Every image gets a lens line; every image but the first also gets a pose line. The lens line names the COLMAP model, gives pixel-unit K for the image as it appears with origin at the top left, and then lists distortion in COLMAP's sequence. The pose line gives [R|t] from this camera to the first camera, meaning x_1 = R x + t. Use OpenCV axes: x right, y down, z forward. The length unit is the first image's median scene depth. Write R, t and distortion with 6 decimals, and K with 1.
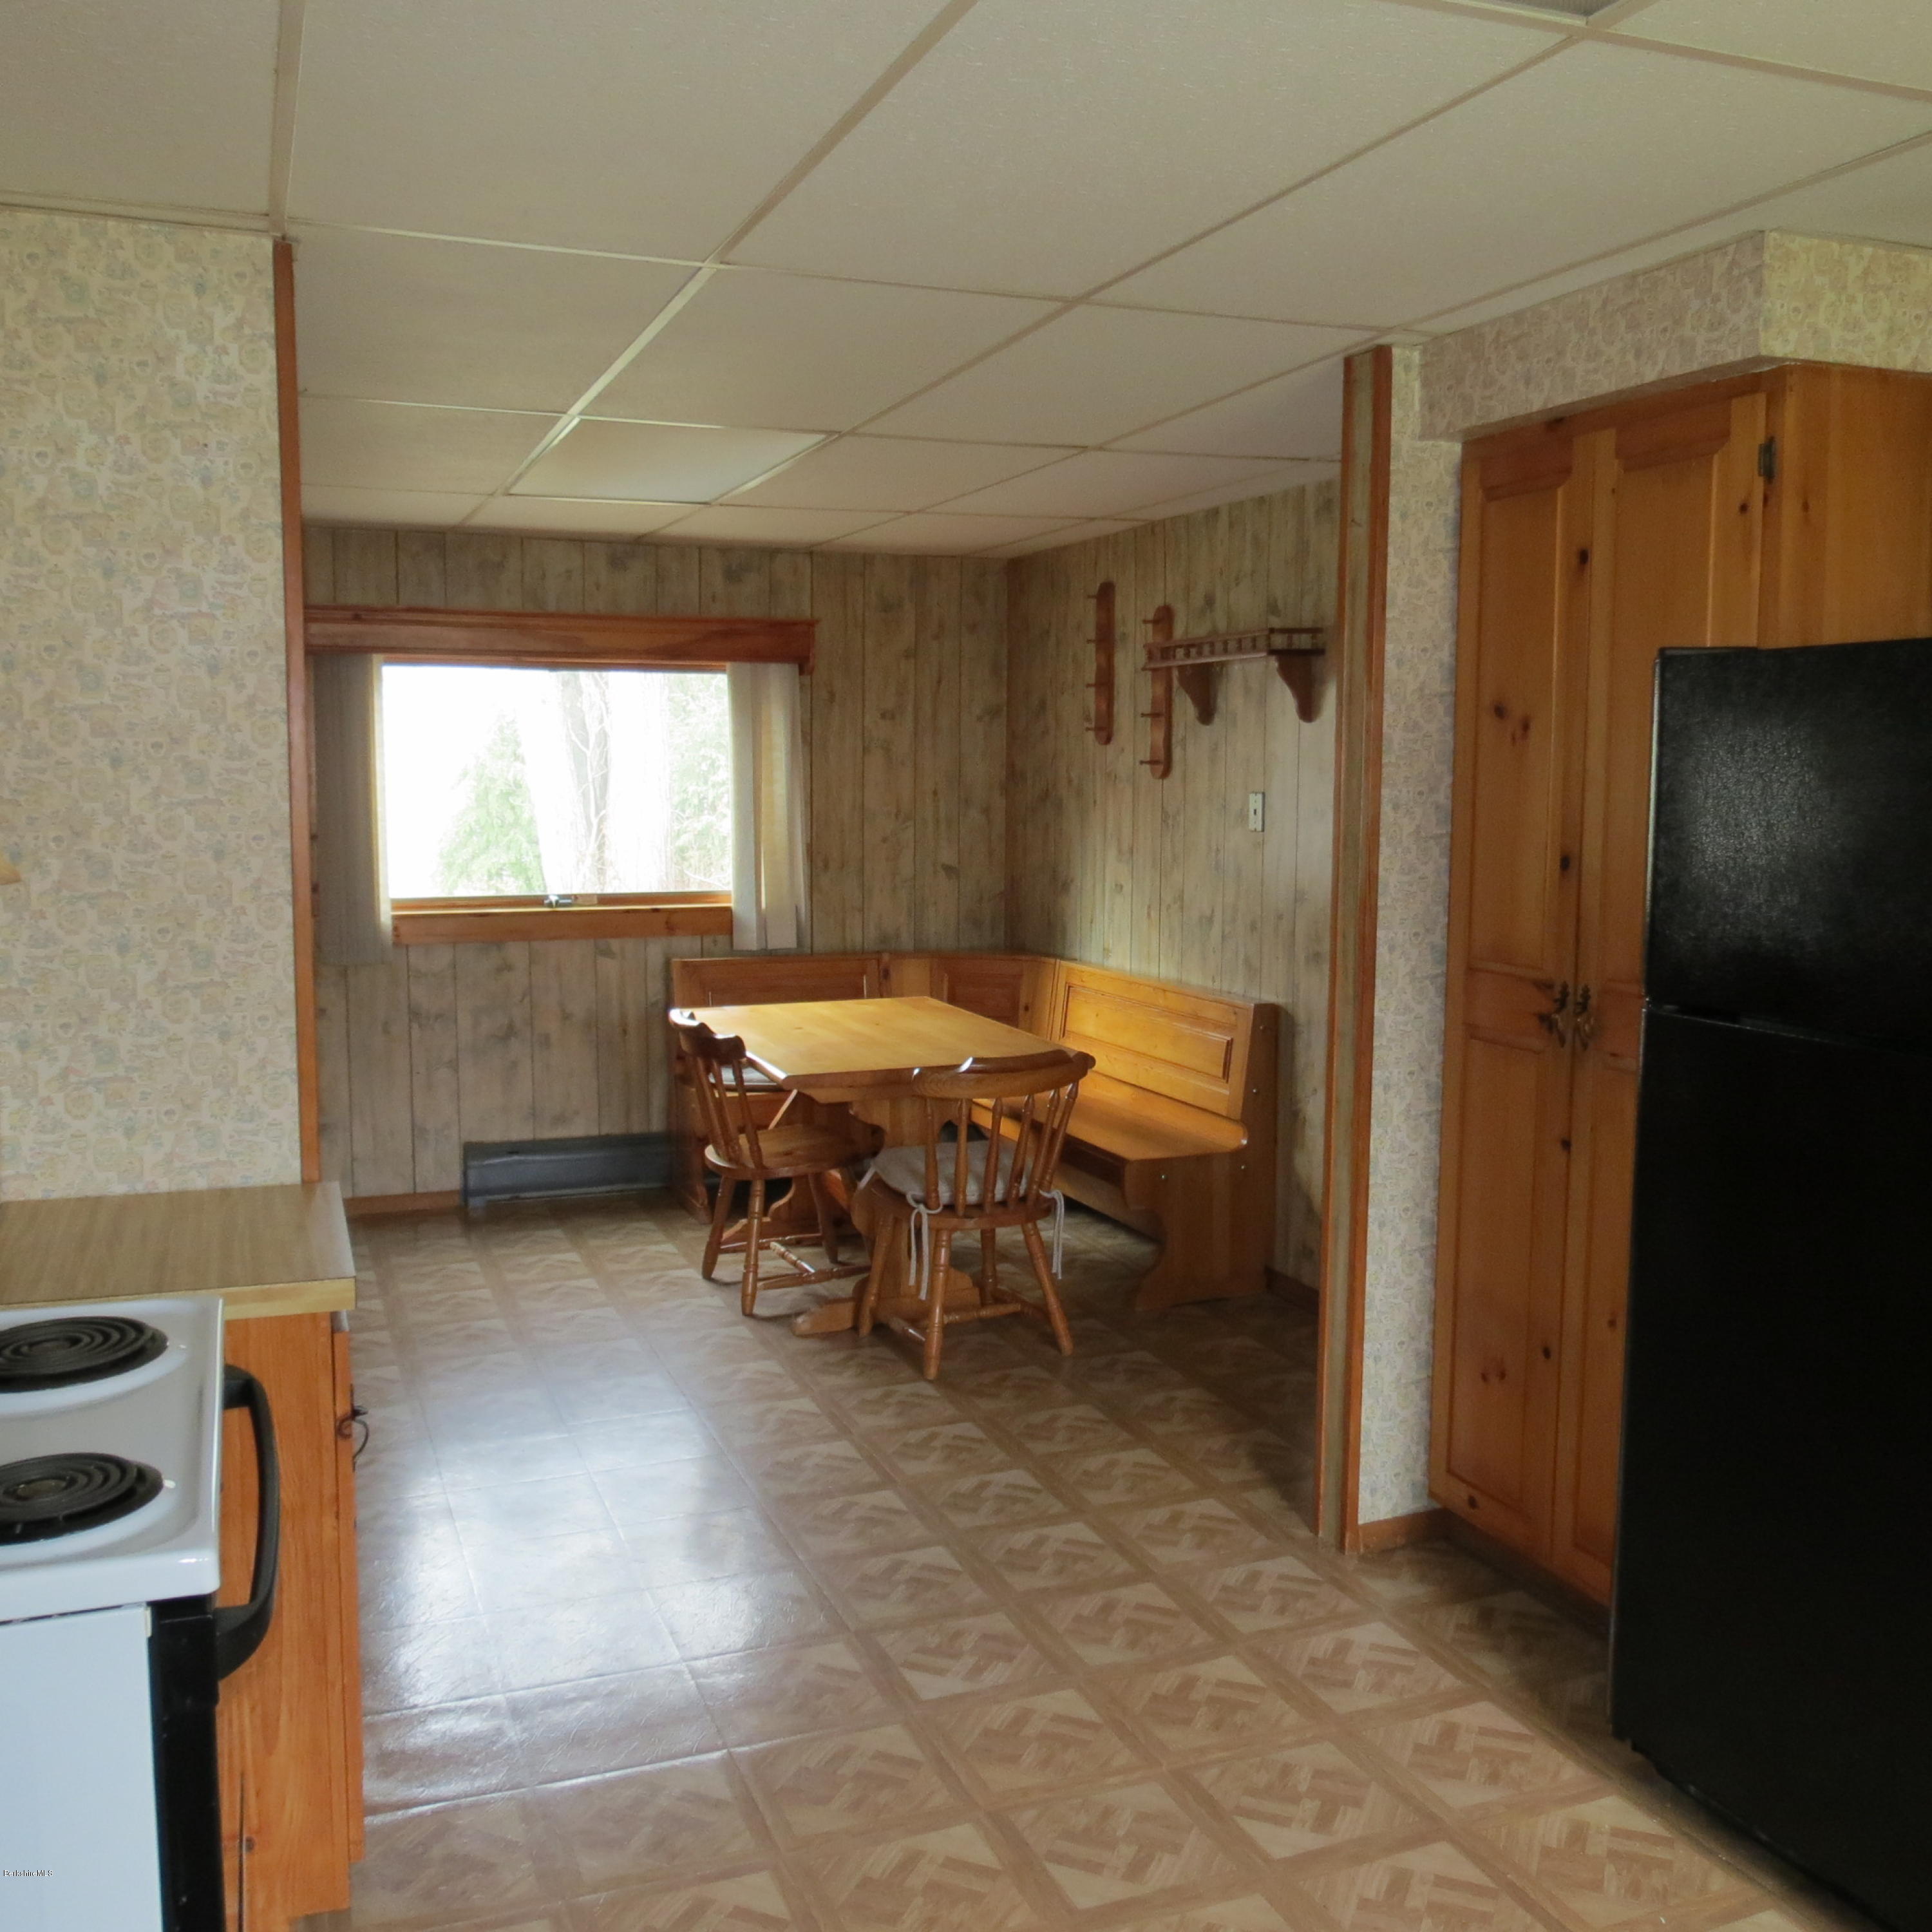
lens RADIAL K [[1826.7, 0, 962.8], [0, 1826.7, 965.4], [0, 0, 1]] dist [-0.040885, 0.017322]
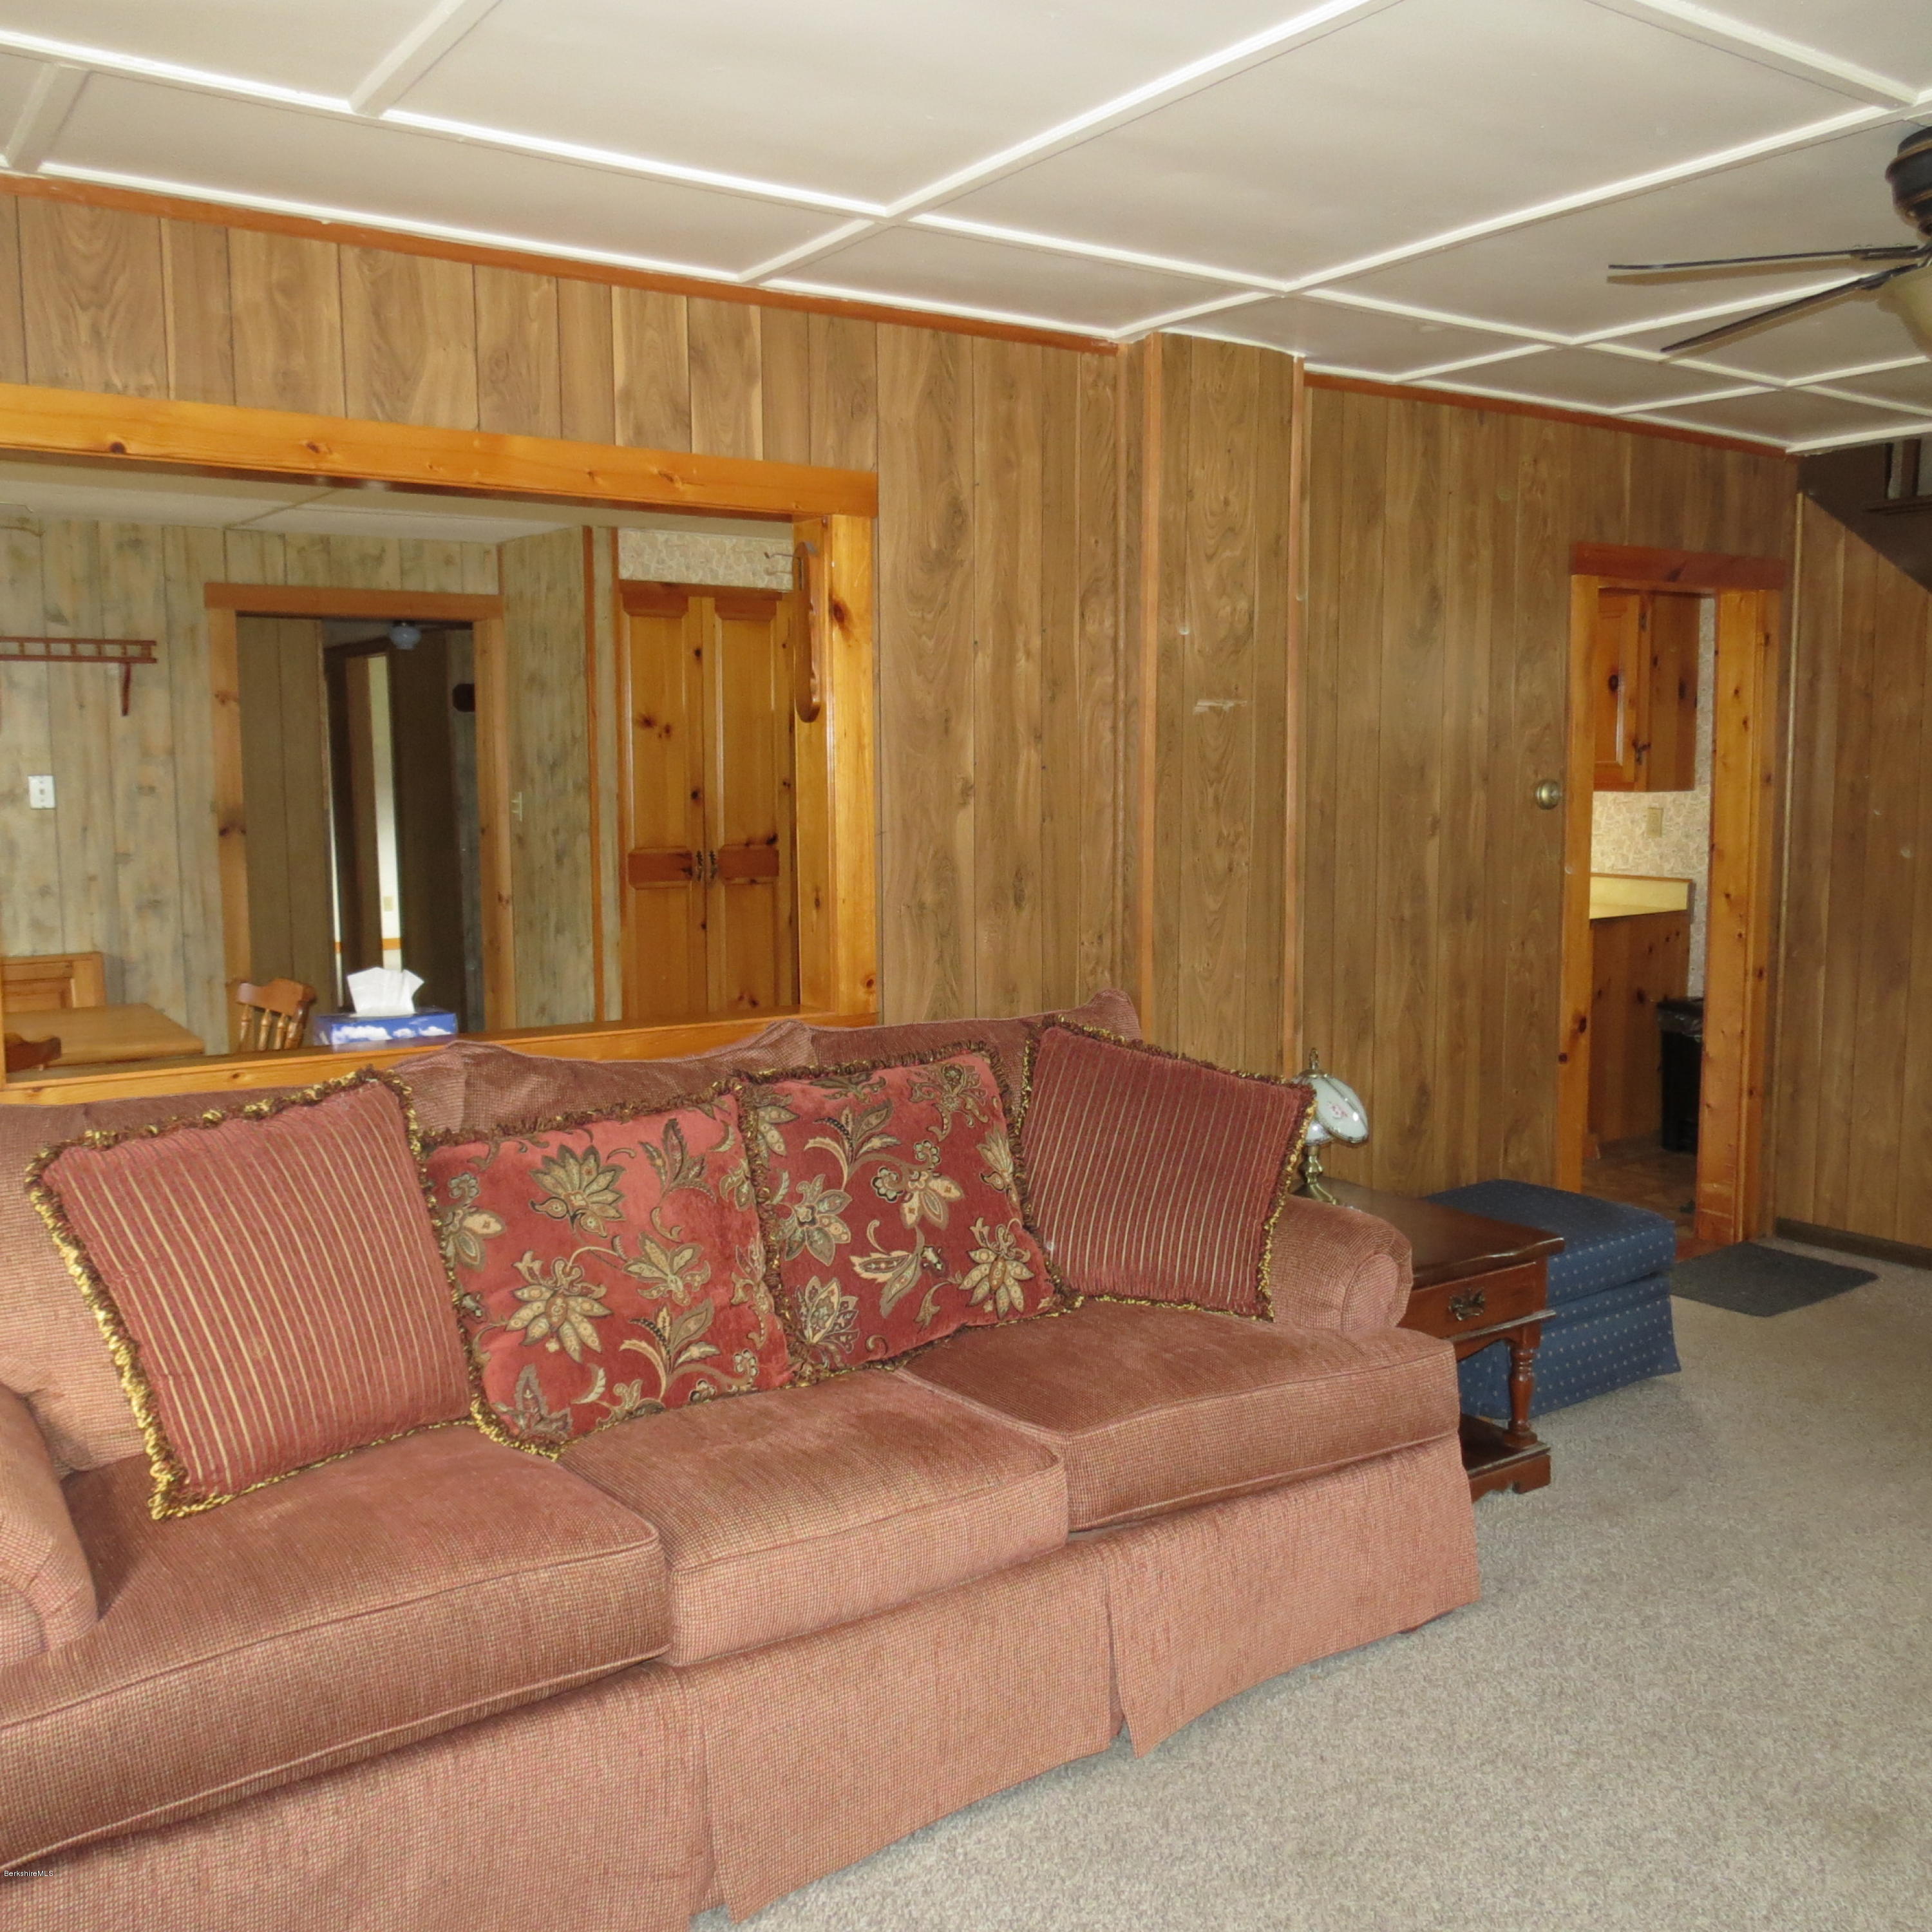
lens RADIAL K [[1826.7, 0, 962.8], [0, 1826.7, 965.4], [0, 0, 1]] dist [-0.040885, 0.017322]
pose [[-0.201348, -0.085883, 0.975747, -1.485307], [0.115937, 0.987057, 0.110802, -0.047741], [-0.972634, 0.135435, -0.188785, 0.903243]]
